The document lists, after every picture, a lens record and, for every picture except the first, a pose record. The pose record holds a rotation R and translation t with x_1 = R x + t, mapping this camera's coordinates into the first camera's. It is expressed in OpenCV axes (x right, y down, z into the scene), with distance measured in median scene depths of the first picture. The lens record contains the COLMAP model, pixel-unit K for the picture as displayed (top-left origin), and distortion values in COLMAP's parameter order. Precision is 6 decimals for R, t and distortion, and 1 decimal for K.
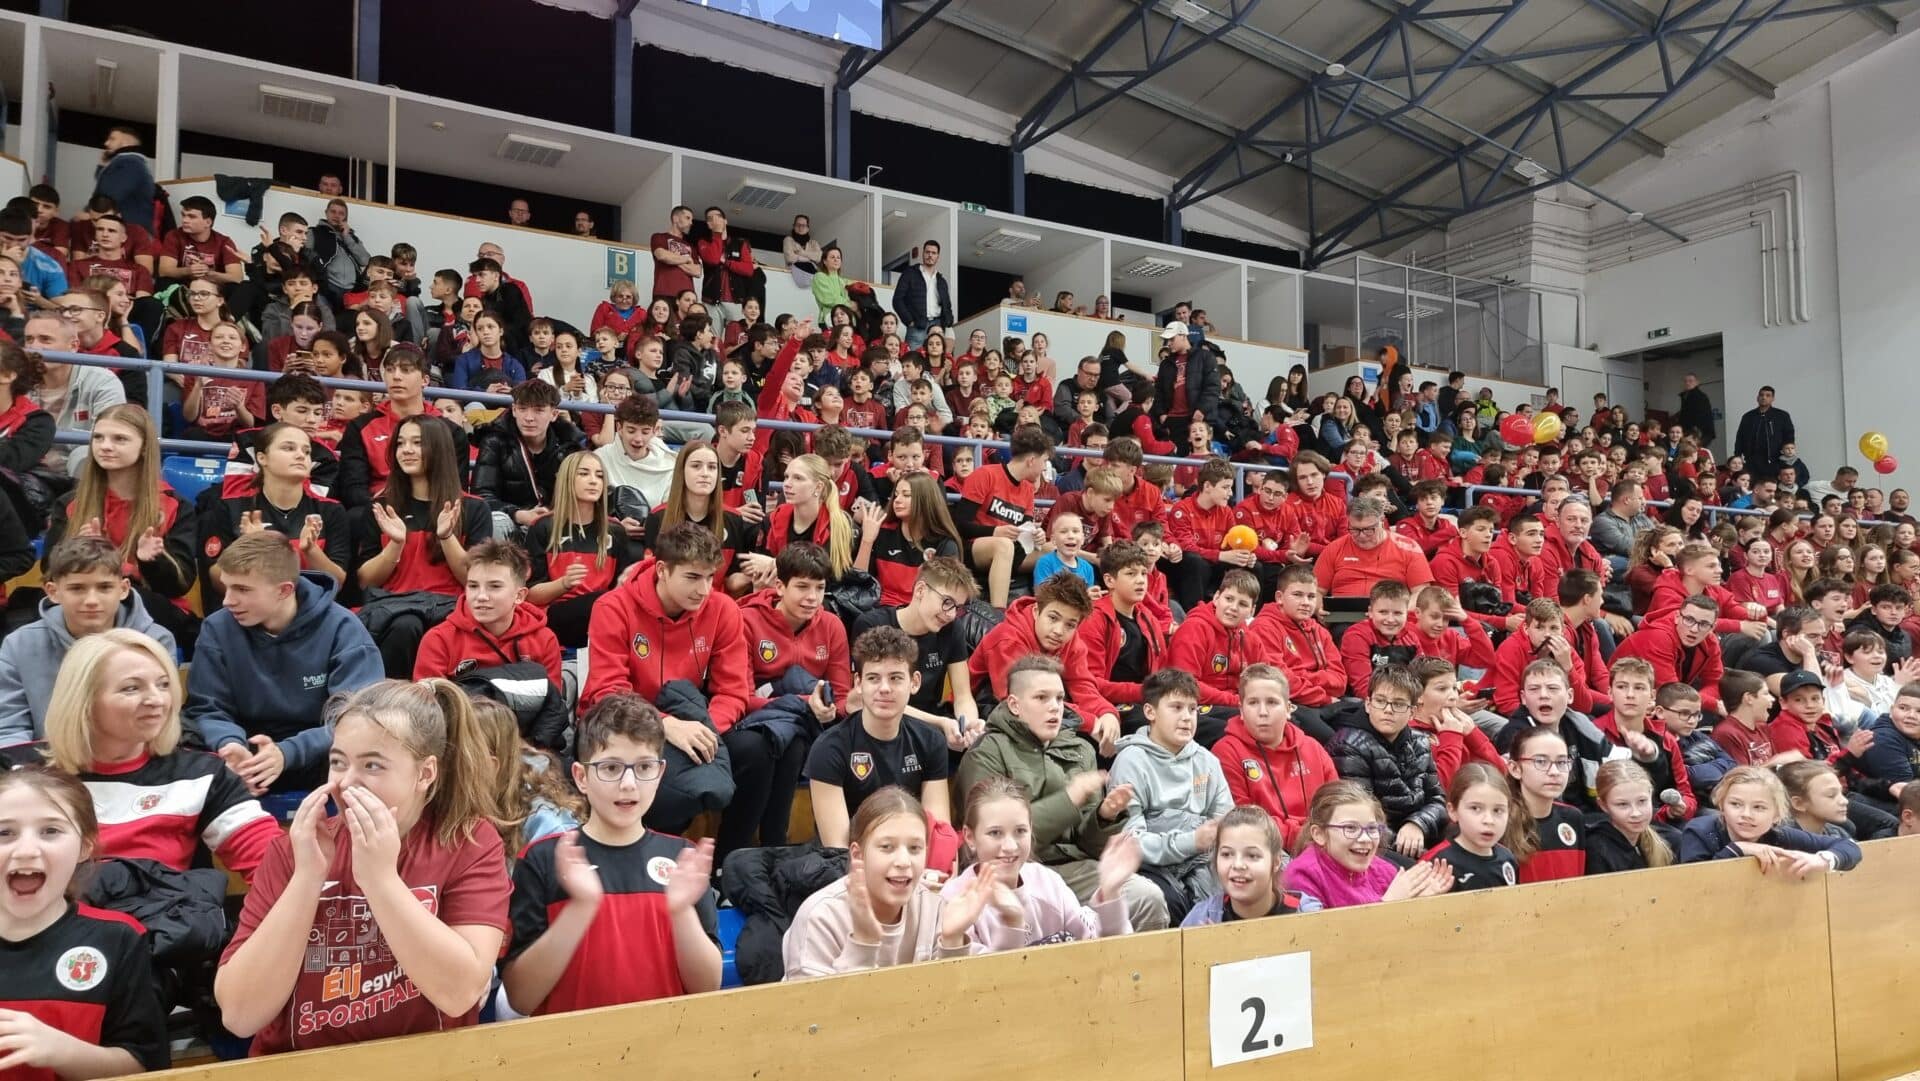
lens RADIAL K [[1337.0, 0, 961.9], [0, 1337.0, 544.6], [0, 0, 1]] dist [-0.004597, -0.003757]
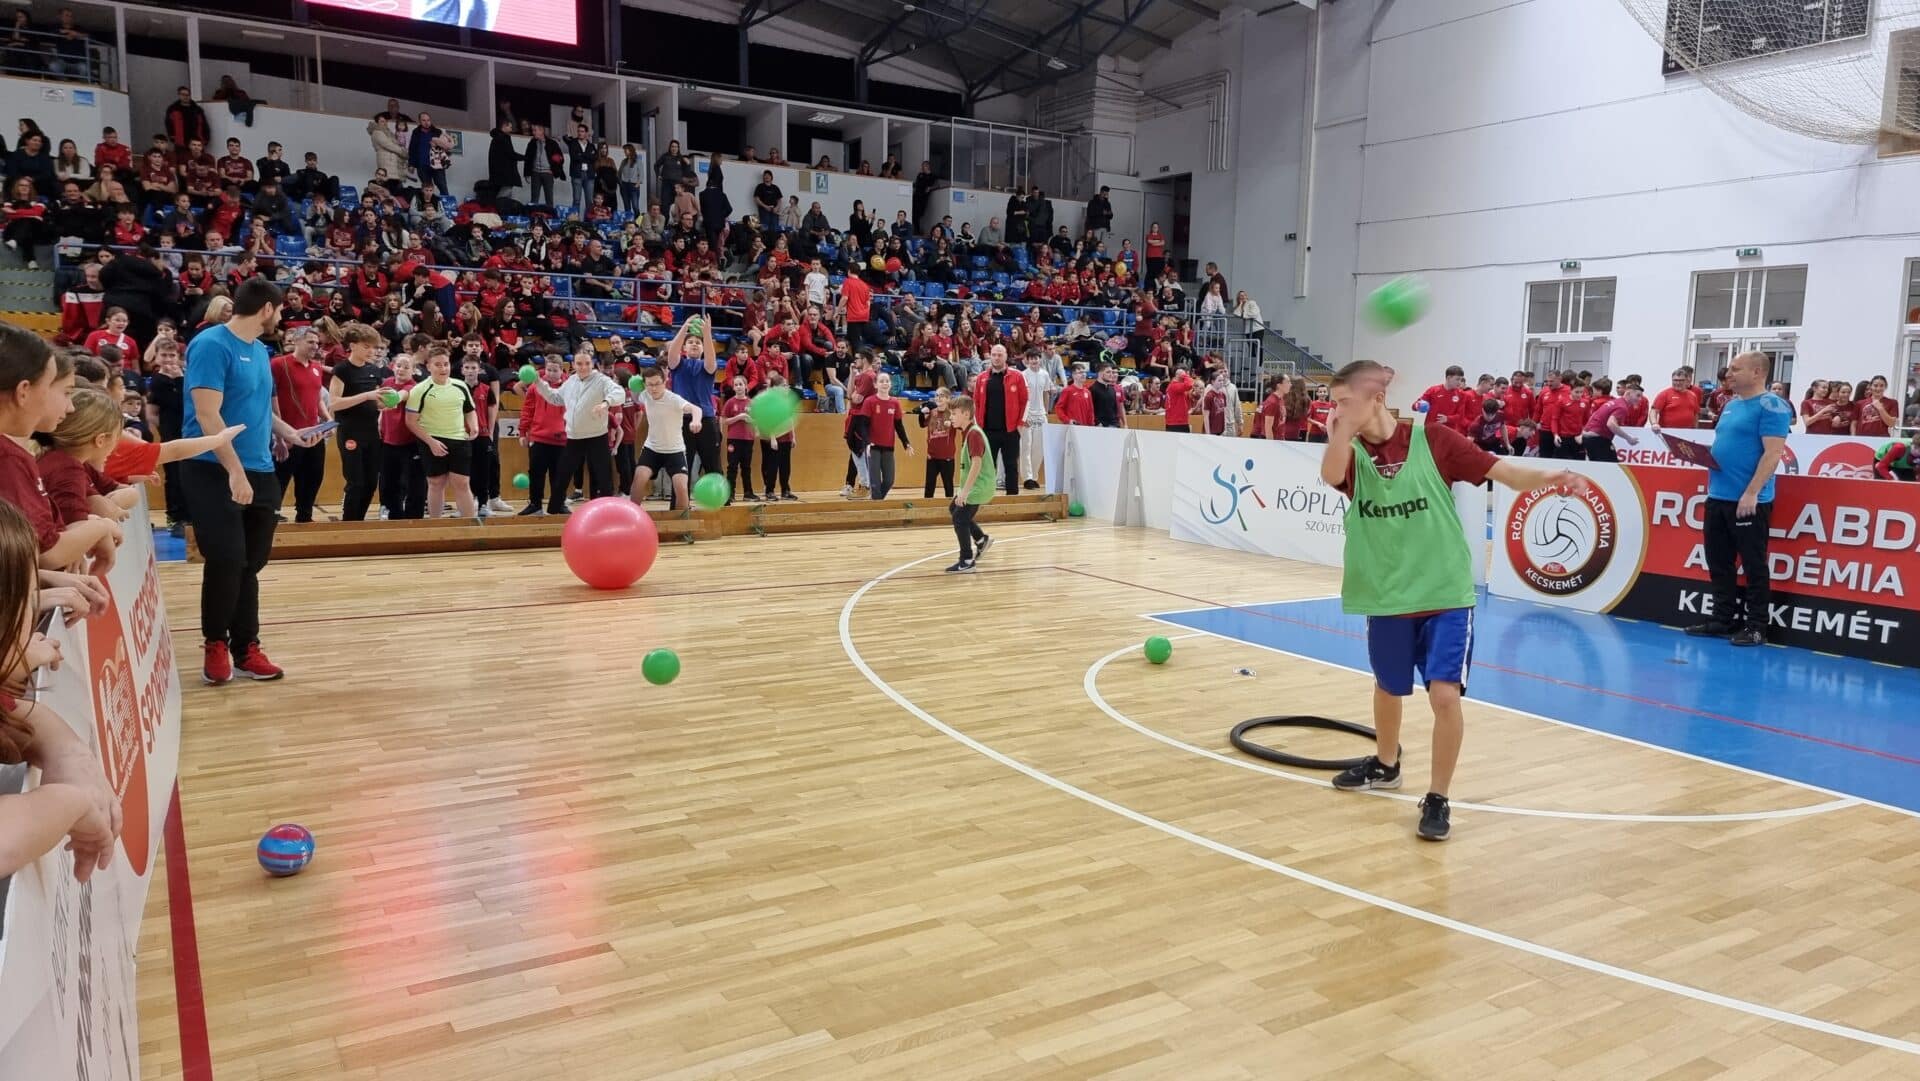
lens RADIAL K [[1337.0, 0, 957.8], [0, 1337.0, 542.2], [0, 0, 1]] dist [-0.004597, -0.003757]
pose [[0.999334, 0.024111, 0.027398, 0.257025], [-0.029084, 0.979621, 0.198740, -0.037261], [-0.022048, -0.199405, 0.979669, -0.584271]]
